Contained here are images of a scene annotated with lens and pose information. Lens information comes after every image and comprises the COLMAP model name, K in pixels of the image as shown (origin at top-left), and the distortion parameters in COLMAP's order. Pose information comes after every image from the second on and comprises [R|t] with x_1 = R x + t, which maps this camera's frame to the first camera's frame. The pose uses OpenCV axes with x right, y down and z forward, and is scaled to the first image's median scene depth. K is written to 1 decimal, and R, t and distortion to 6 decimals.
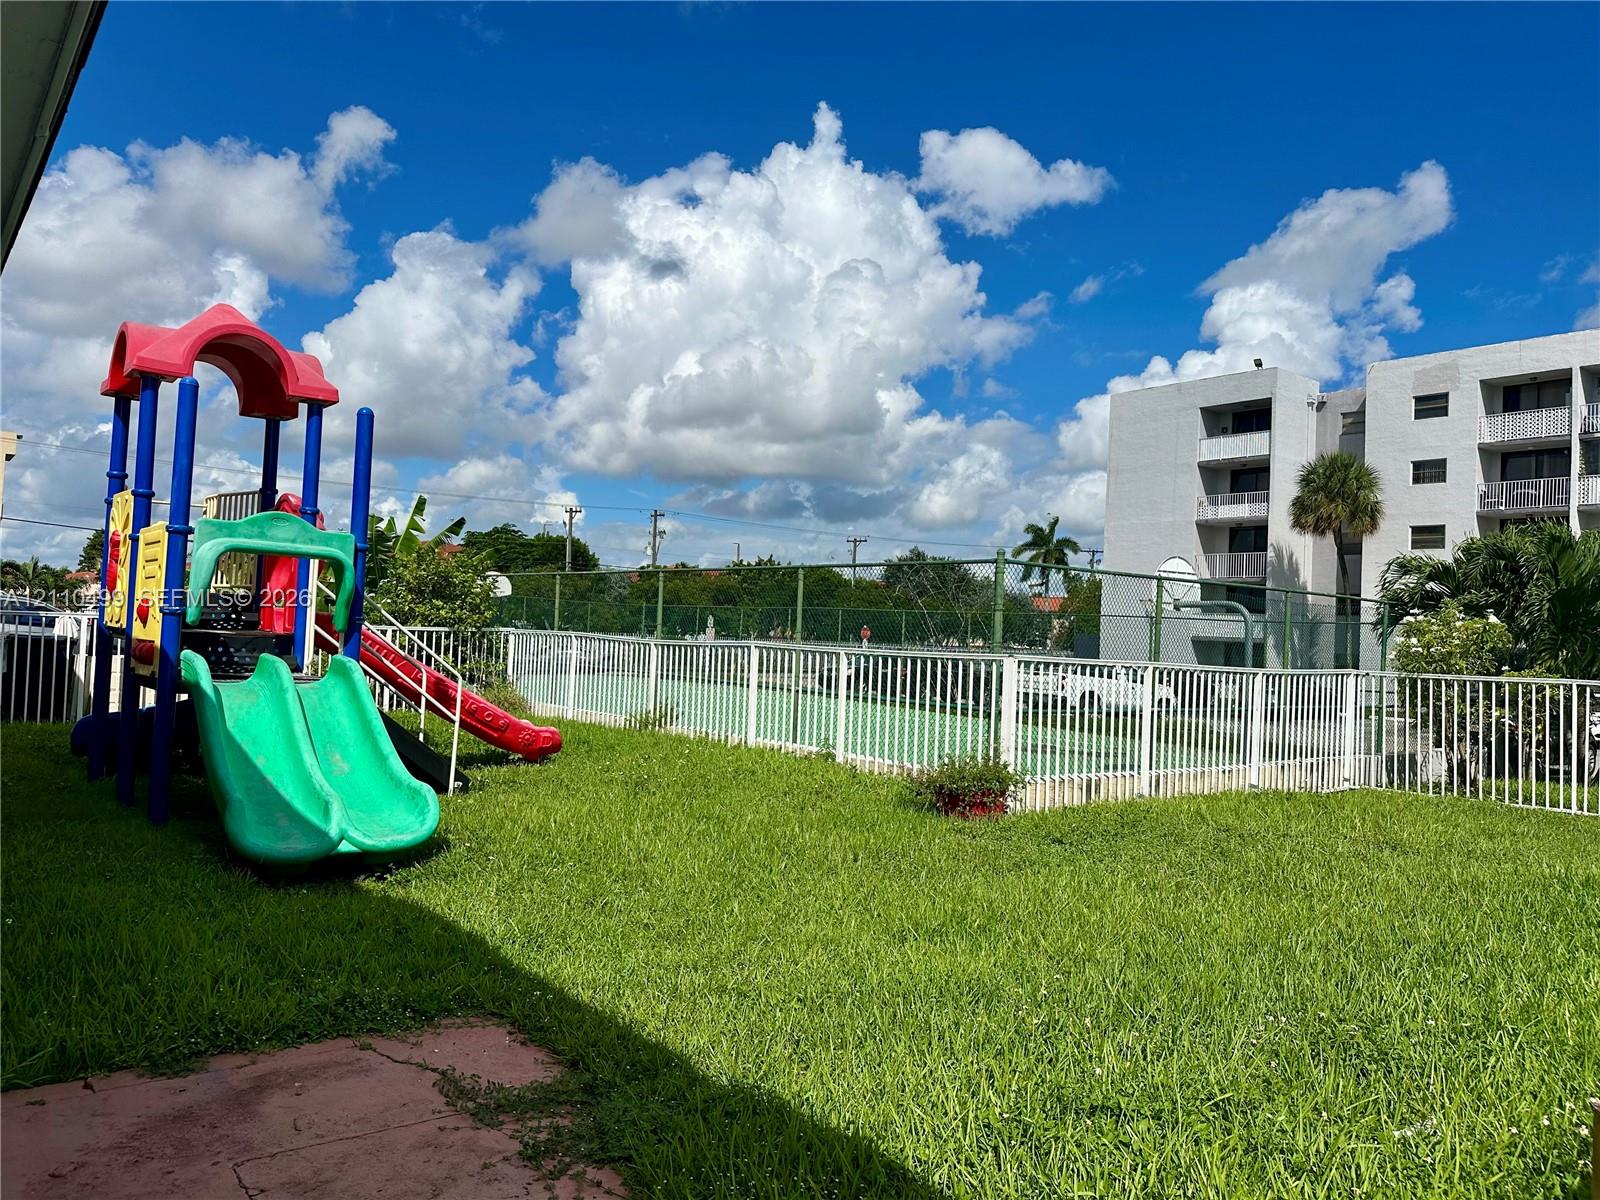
lens RADIAL K [[1118.6, 0, 803.9], [0, 1118.6, 605.0], [0, 0, 1]] dist [0.086730, -0.228212]
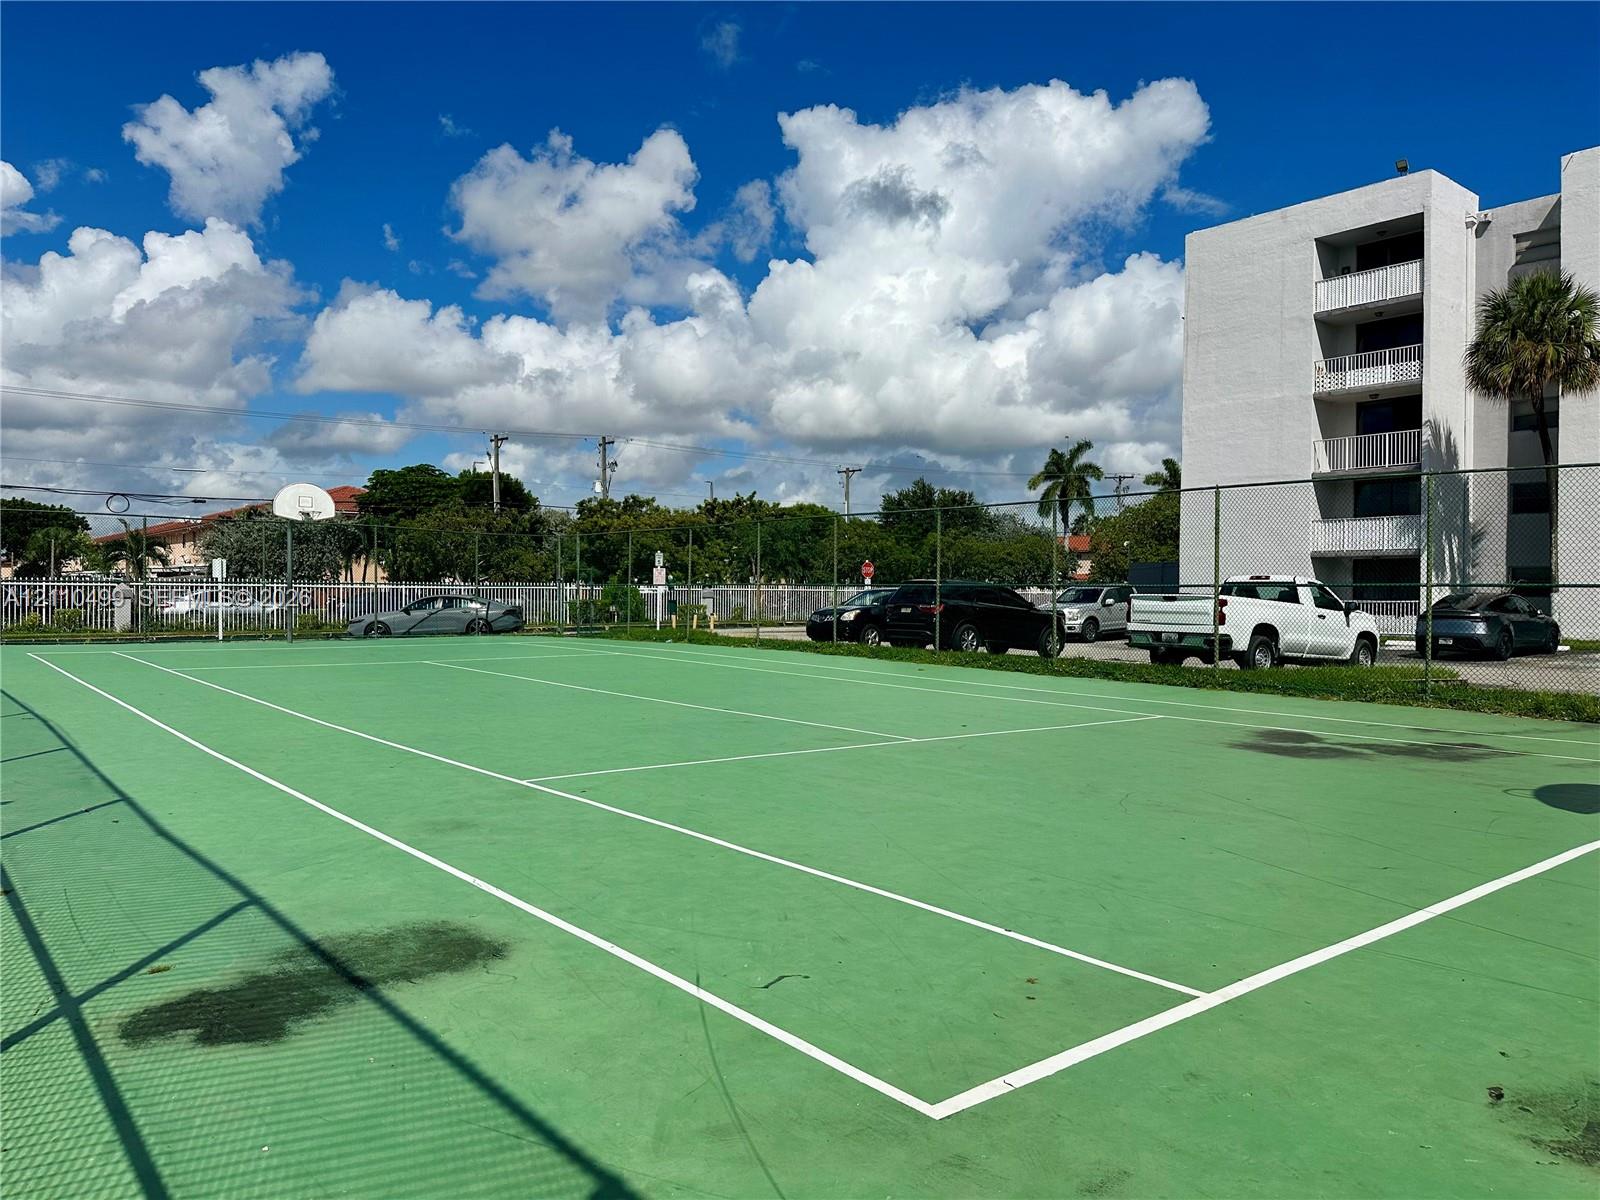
lens RADIAL K [[1099.8, 0, 799.3], [0, 1099.8, 614.9], [0, 0, 1]] dist [0.151294, -0.262203]
pose [[0.999218, -0.039500, -0.001478, 0.009179], [0.039526, 0.998241, 0.044190, 0.023912], [-0.000270, -0.044214, 0.999022, 0.275276]]
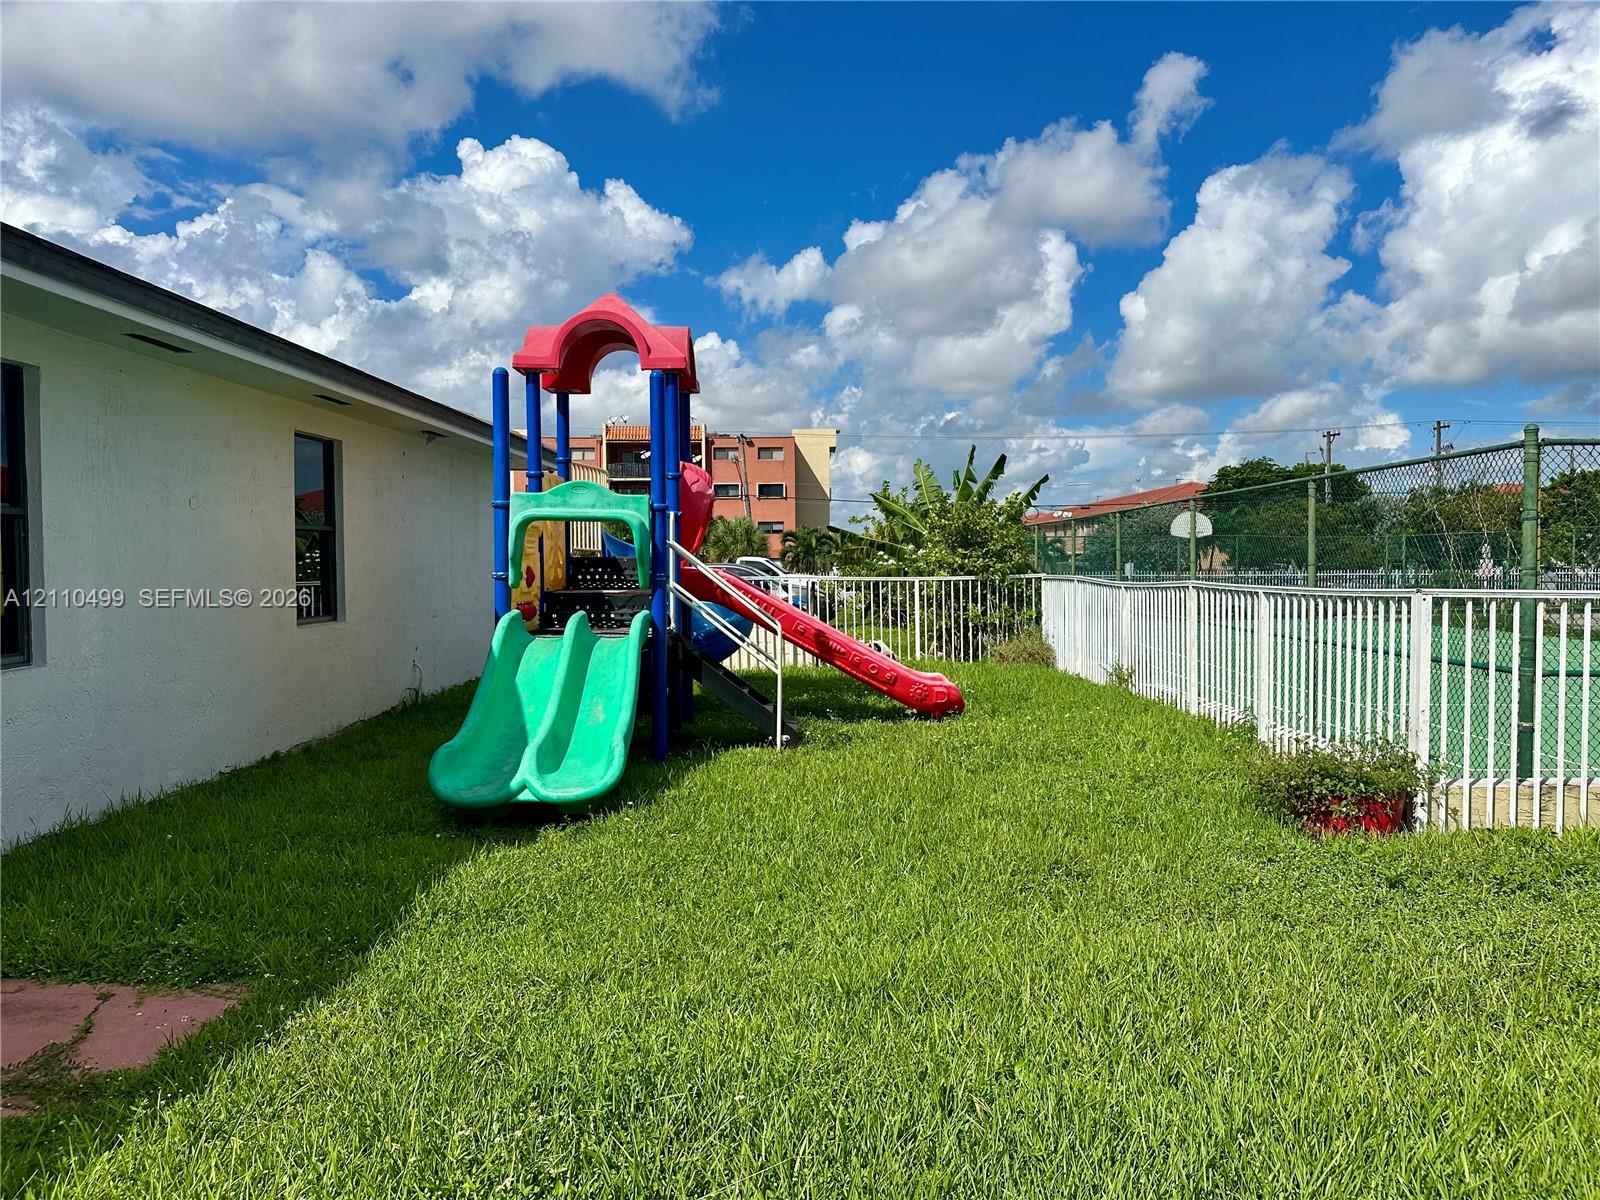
lens RADIAL K [[1099.8, 0, 799.3], [0, 1099.8, 614.9], [0, 0, 1]] dist [0.151294, -0.262203]
pose [[0.765397, -0.017469, -0.643321, 0.060390], [0.054748, 0.997775, 0.038043, 0.002753], [0.641226, -0.064338, 0.764650, 0.050490]]
